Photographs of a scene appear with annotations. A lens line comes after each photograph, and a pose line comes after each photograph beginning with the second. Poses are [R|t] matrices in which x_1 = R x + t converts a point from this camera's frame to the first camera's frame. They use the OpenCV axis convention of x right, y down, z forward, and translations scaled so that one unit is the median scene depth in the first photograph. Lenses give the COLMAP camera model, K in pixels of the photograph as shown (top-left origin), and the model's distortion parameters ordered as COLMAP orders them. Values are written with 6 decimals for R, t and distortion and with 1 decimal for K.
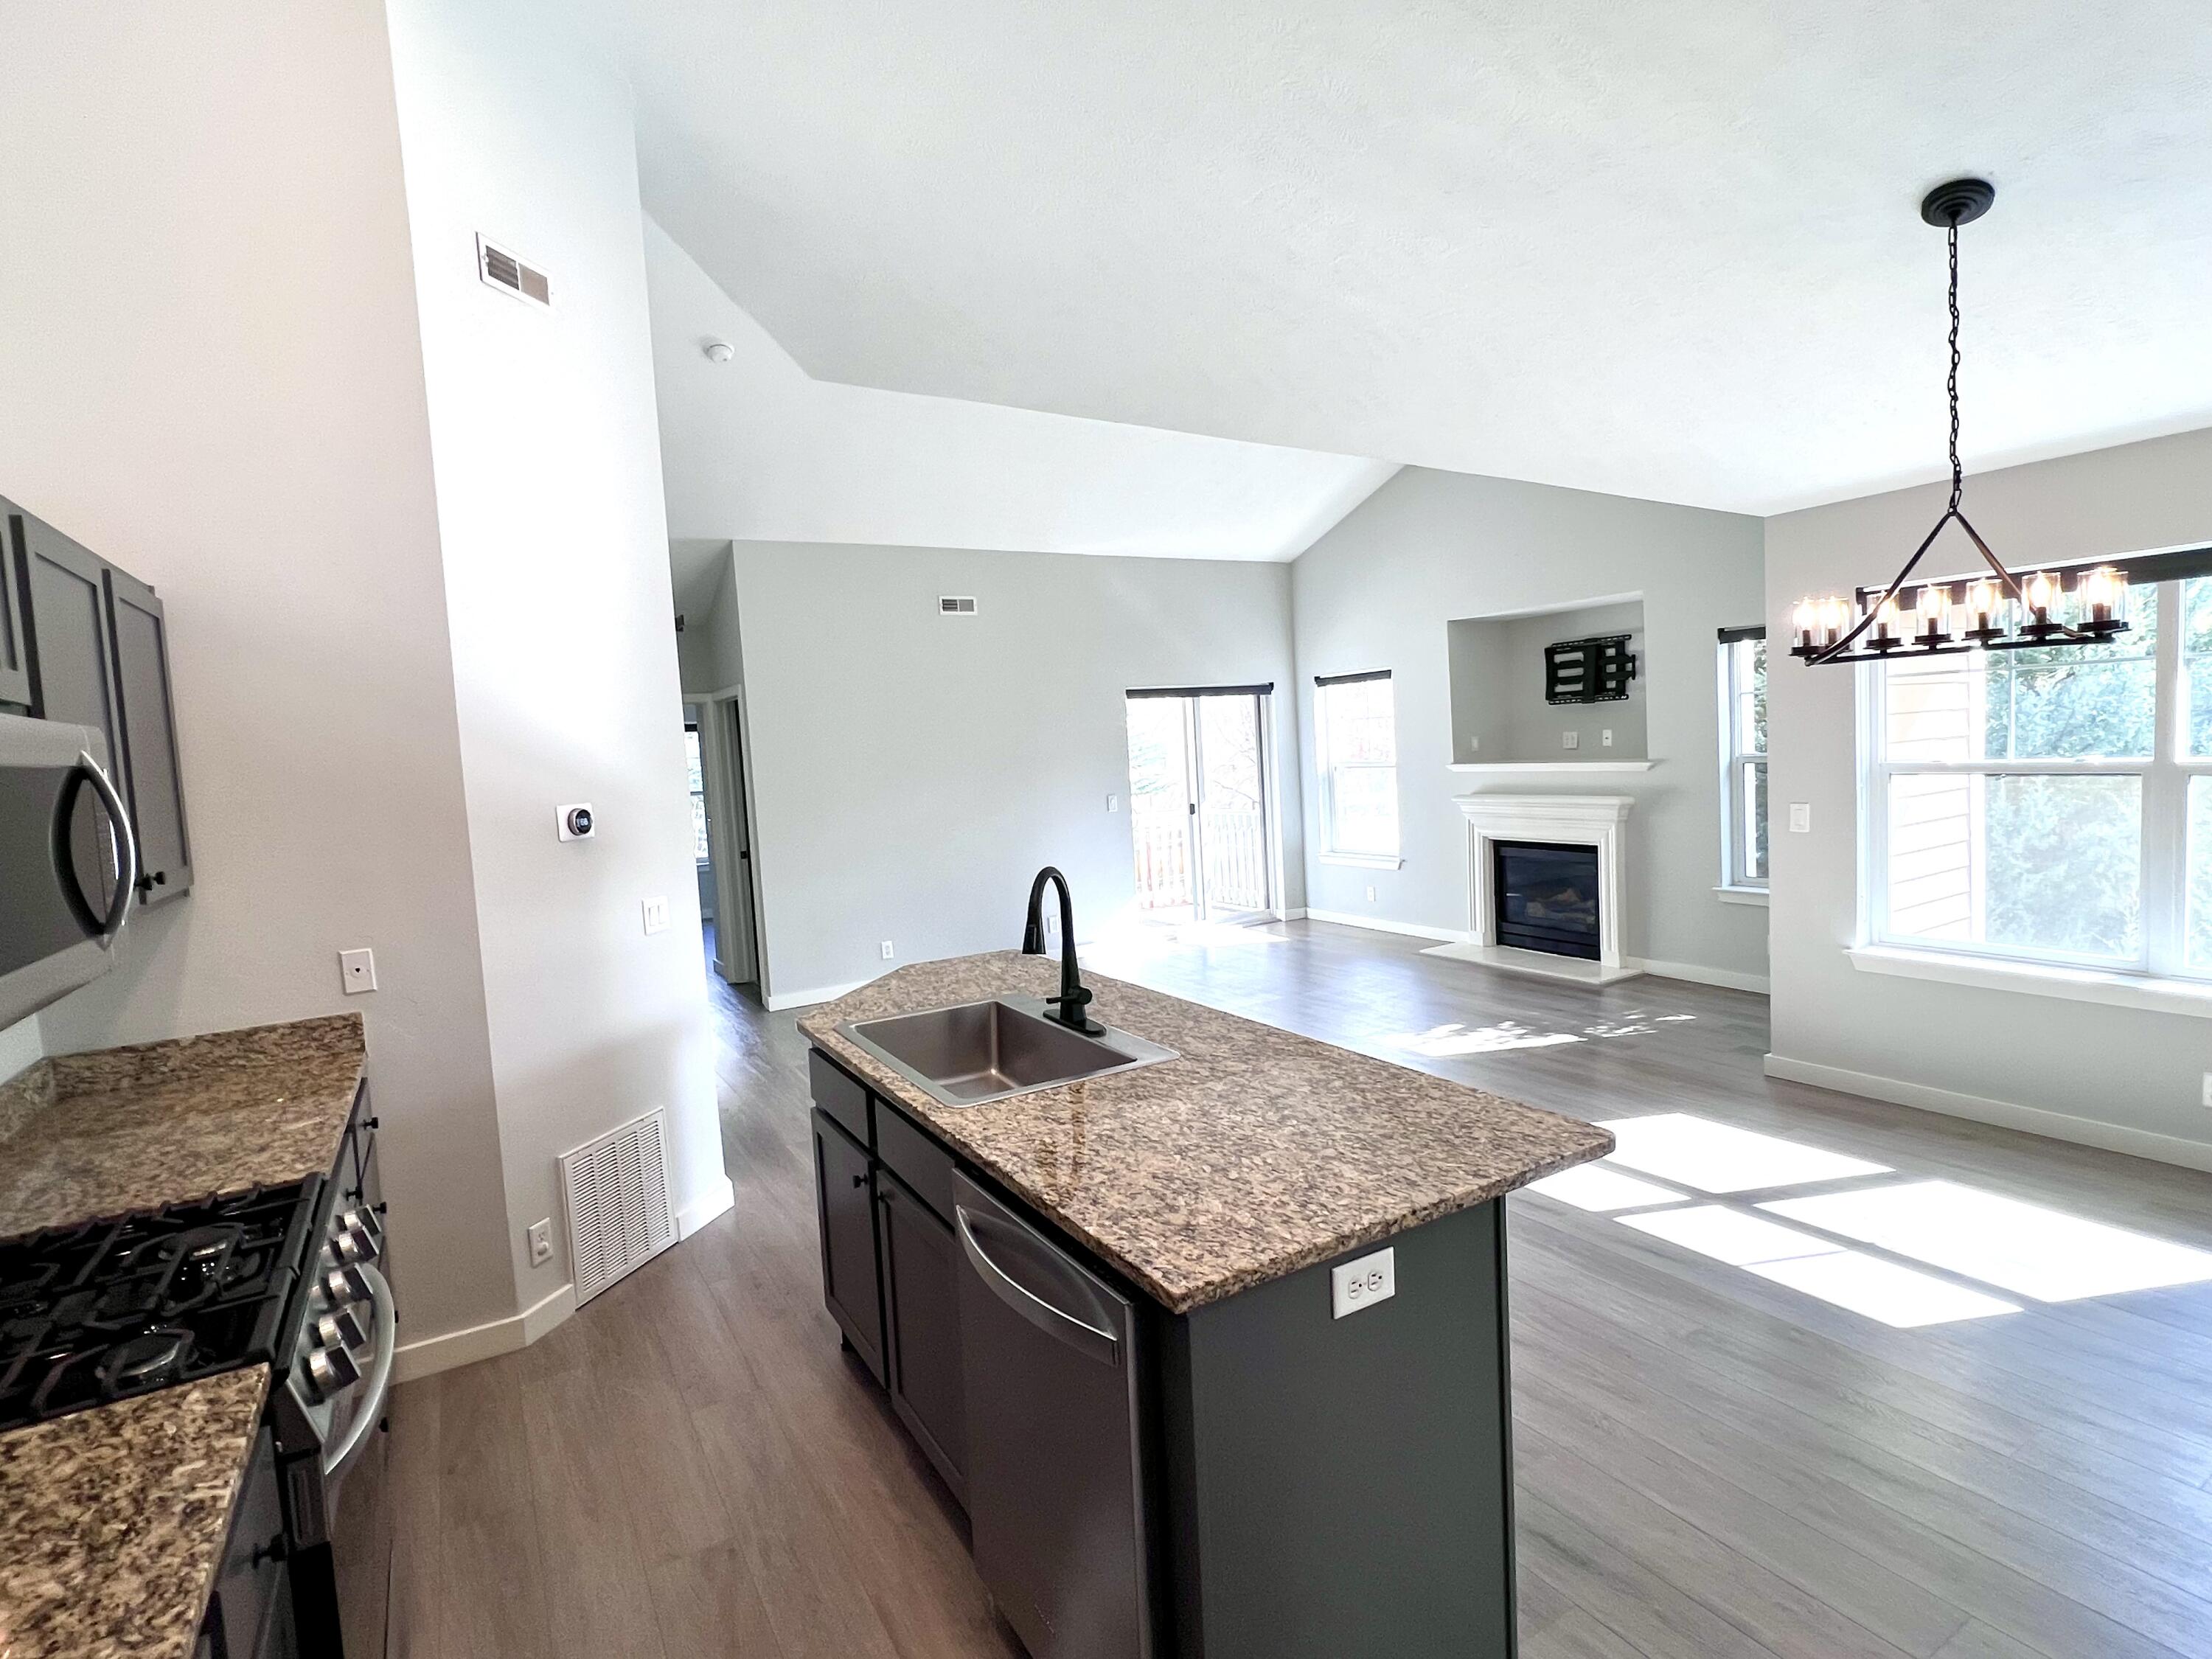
lens RADIAL K [[1097.6, 0, 1094.0], [0, 1097.6, 821.8], [0, 0, 1]] dist [-0.008776, 0.001811]
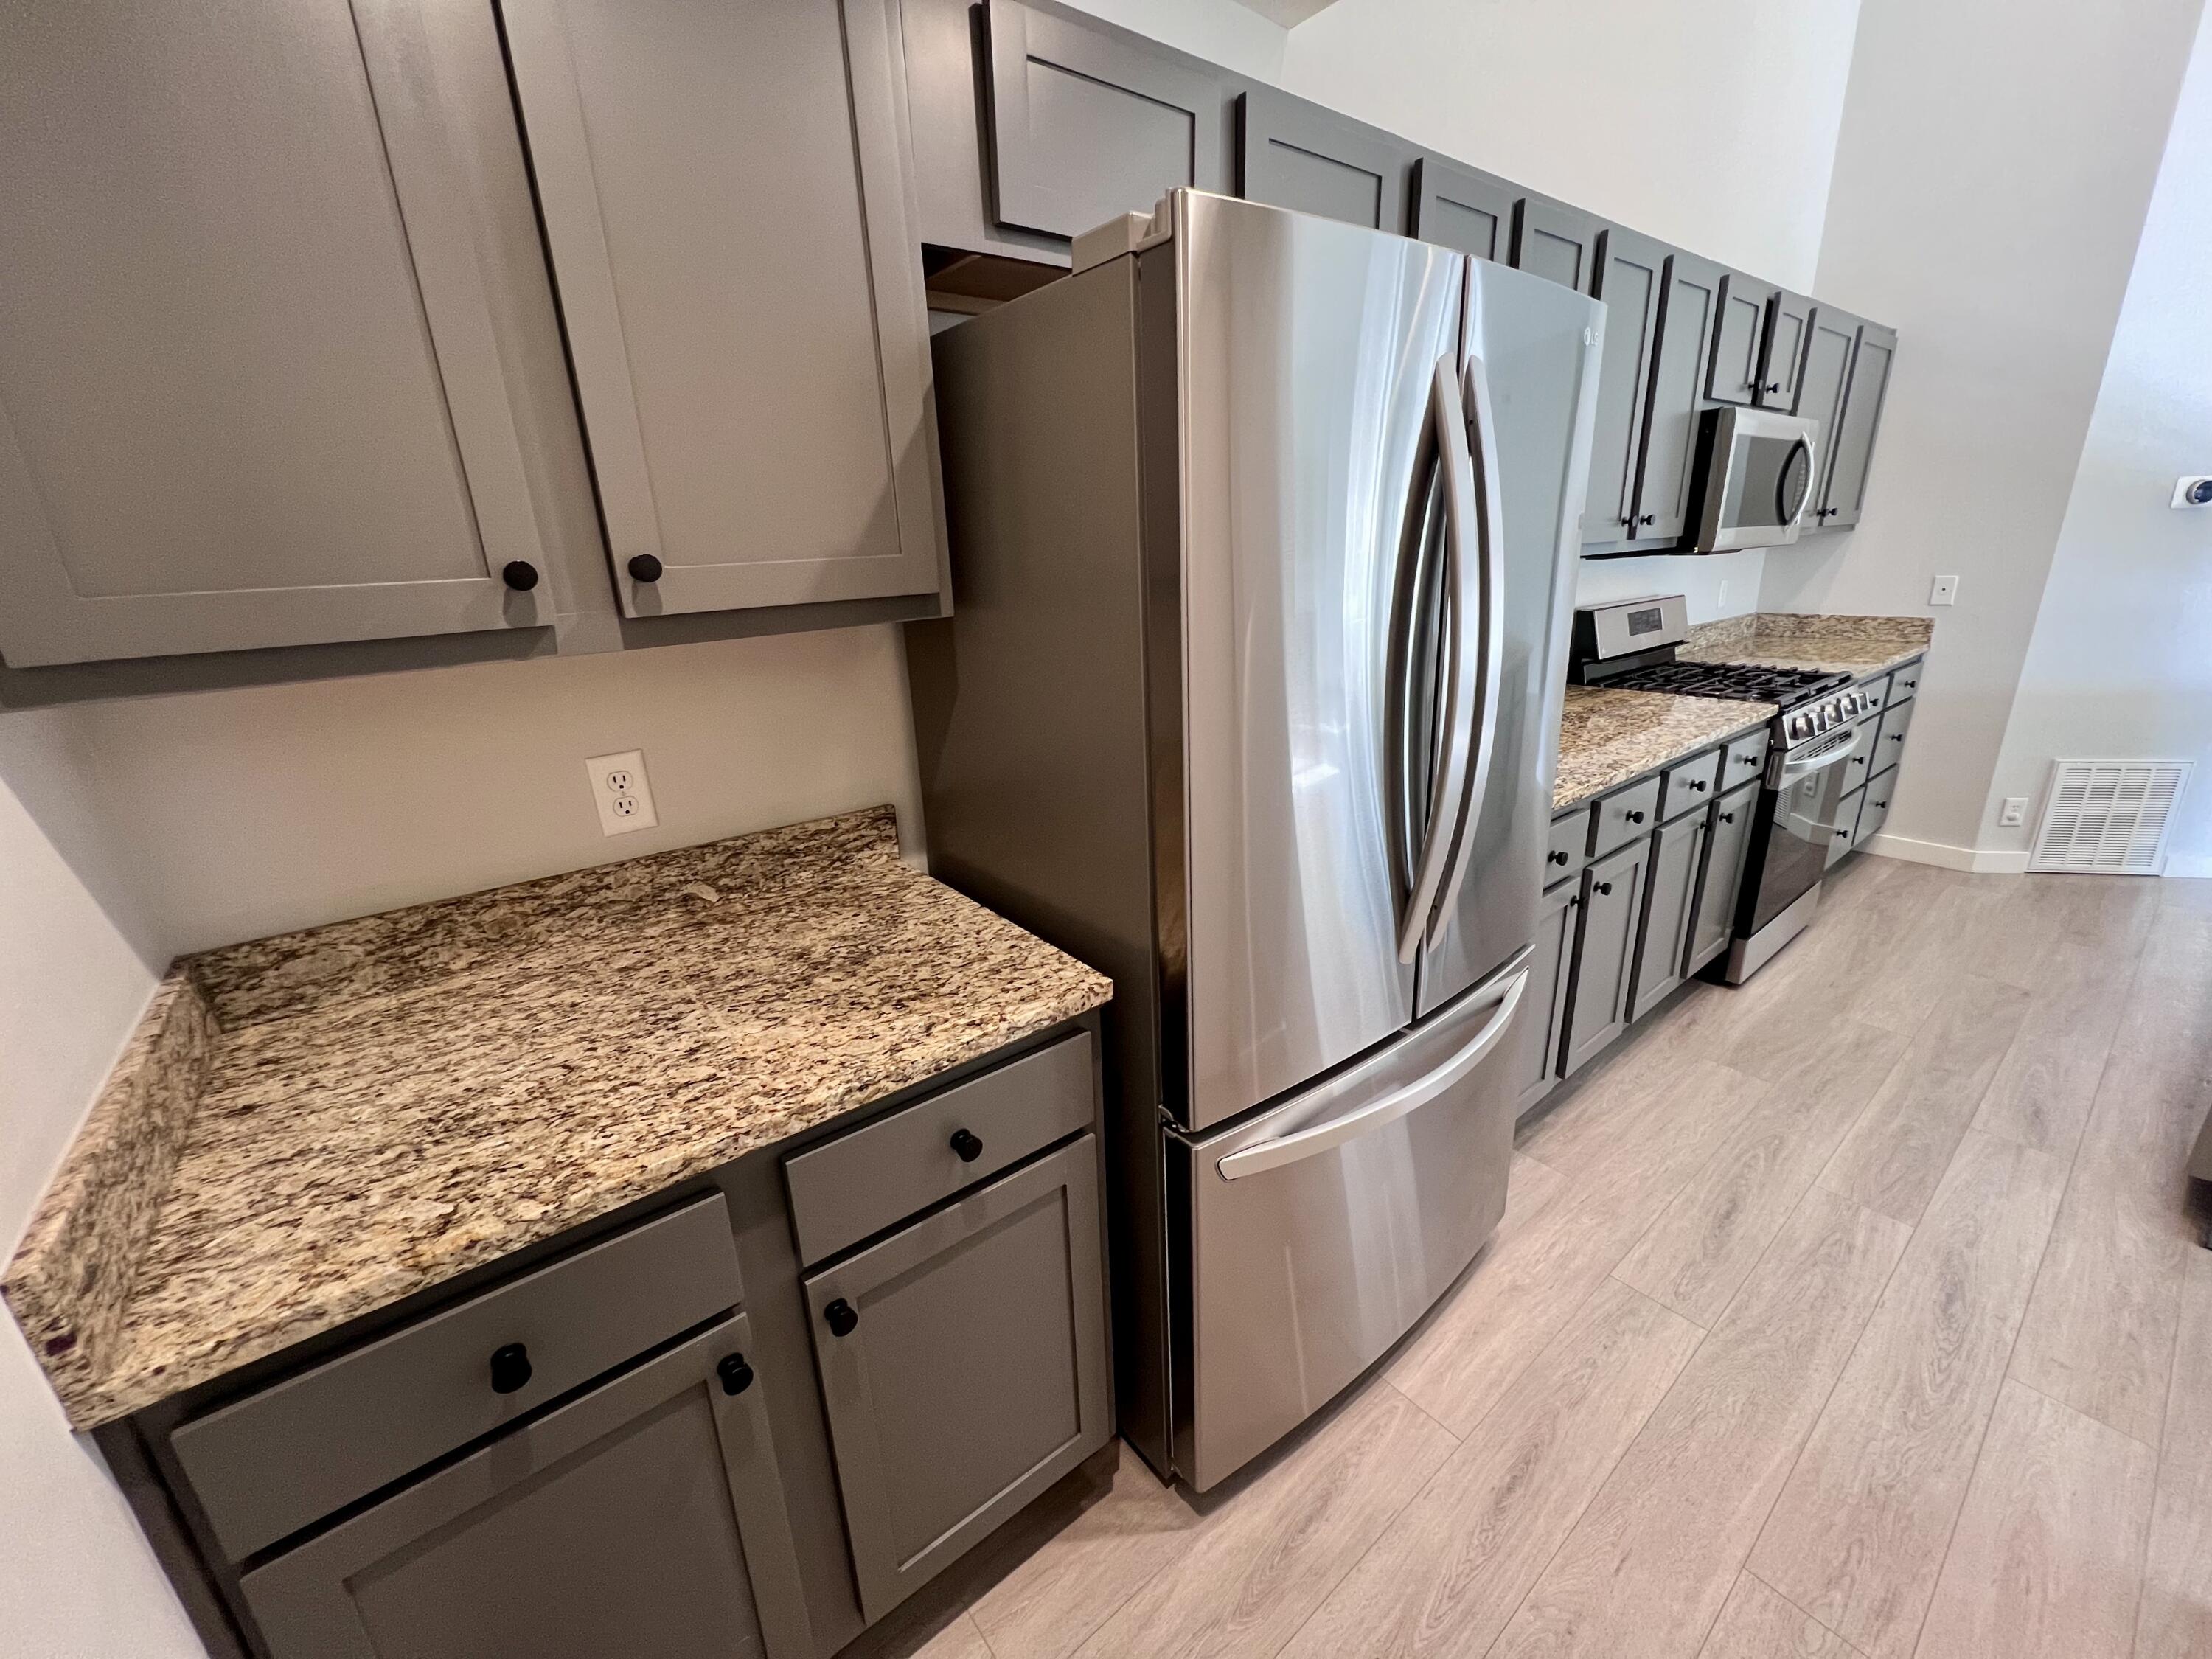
lens RADIAL K [[887.7, 0, 1105.6], [0, 887.7, 827.9], [0, 0, 1]] dist [-0.003880, 0.000342]
pose [[0.136424, 0.354879, -0.924905, 0.551171], [-0.040314, 0.934849, 0.352748, 0.075283], [0.989830, -0.010836, 0.141843, -0.433611]]
